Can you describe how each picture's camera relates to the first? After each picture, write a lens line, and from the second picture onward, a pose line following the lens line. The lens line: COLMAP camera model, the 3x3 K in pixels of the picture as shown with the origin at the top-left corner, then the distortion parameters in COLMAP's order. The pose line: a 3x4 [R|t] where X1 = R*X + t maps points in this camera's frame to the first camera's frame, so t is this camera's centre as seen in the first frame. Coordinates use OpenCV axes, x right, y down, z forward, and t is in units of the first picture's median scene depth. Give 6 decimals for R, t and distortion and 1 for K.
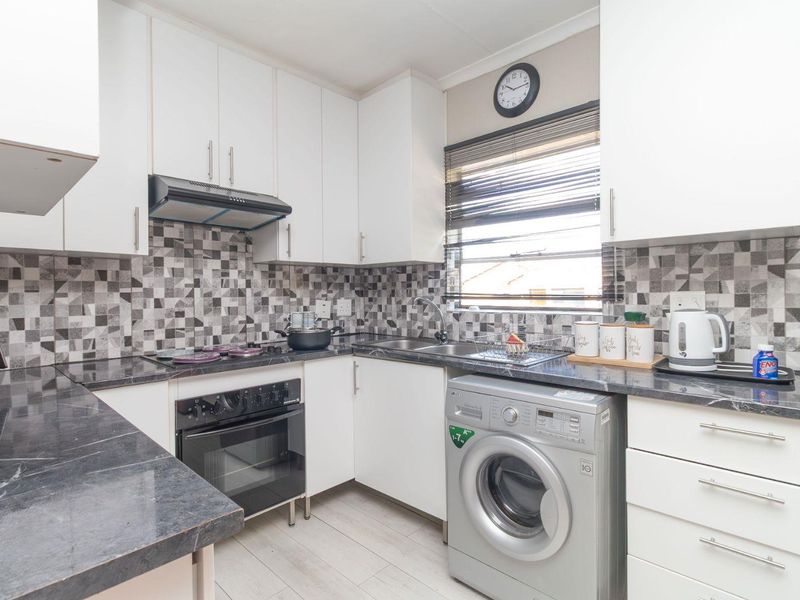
lens RADIAL K [[418.4, 0, 404.1], [0, 418.4, 298.8], [0, 0, 1]] dist [0.001829, 0.000221]
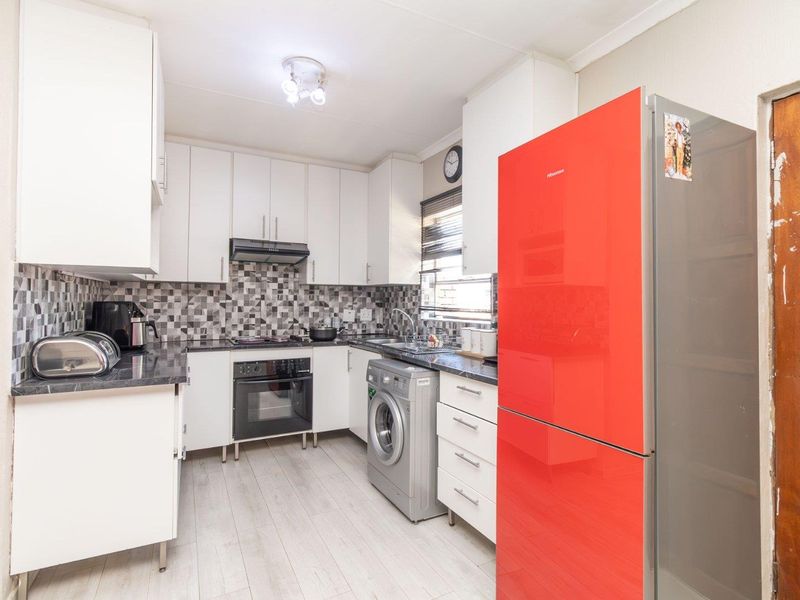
lens RADIAL K [[415.0, 0, 402.2], [0, 415.0, 299.9], [0, 0, 1]] dist [0.002300, 0.000521]
pose [[0.945423, 0.013245, -0.325575, 0.546041], [-0.019580, 0.999677, -0.016188, -0.011666], [0.325255, 0.021679, 0.945378, -0.362847]]
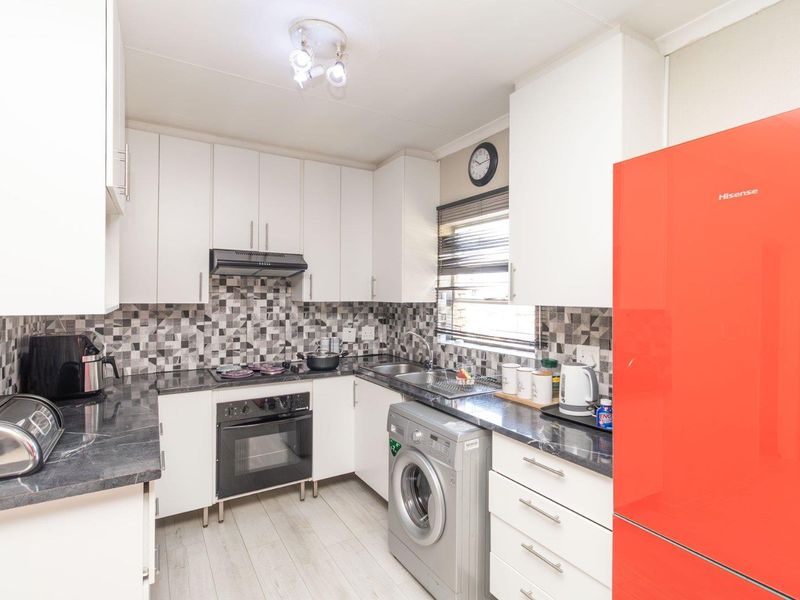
lens RADIAL K [[413.8, 0, 404.5], [0, 413.8, 298.2], [0, 0, 1]] dist [0.000965, 0.000290]
pose [[0.965767, 0.016294, -0.258897, 0.351682], [-0.017995, 0.999829, -0.004200, -0.101621], [0.258784, 0.008715, 0.965896, -0.193410]]
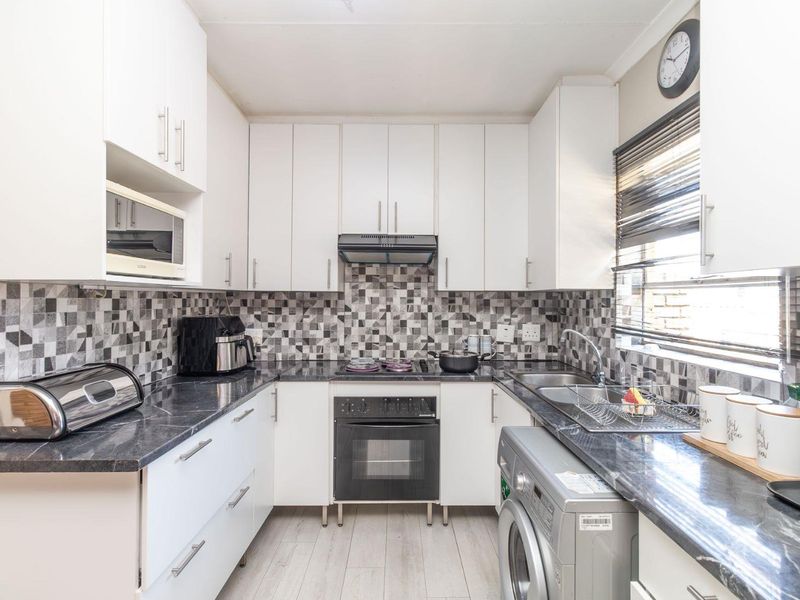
lens RADIAL K [[415.0, 0, 402.2], [0, 415.0, 299.9], [0, 0, 1]] dist [0.002300, 0.000521]
pose [[0.692585, 0.010880, -0.721254, 0.444852], [-0.020494, 0.999779, -0.004597, -0.057394], [0.721045, 0.017966, 0.692655, 0.139885]]
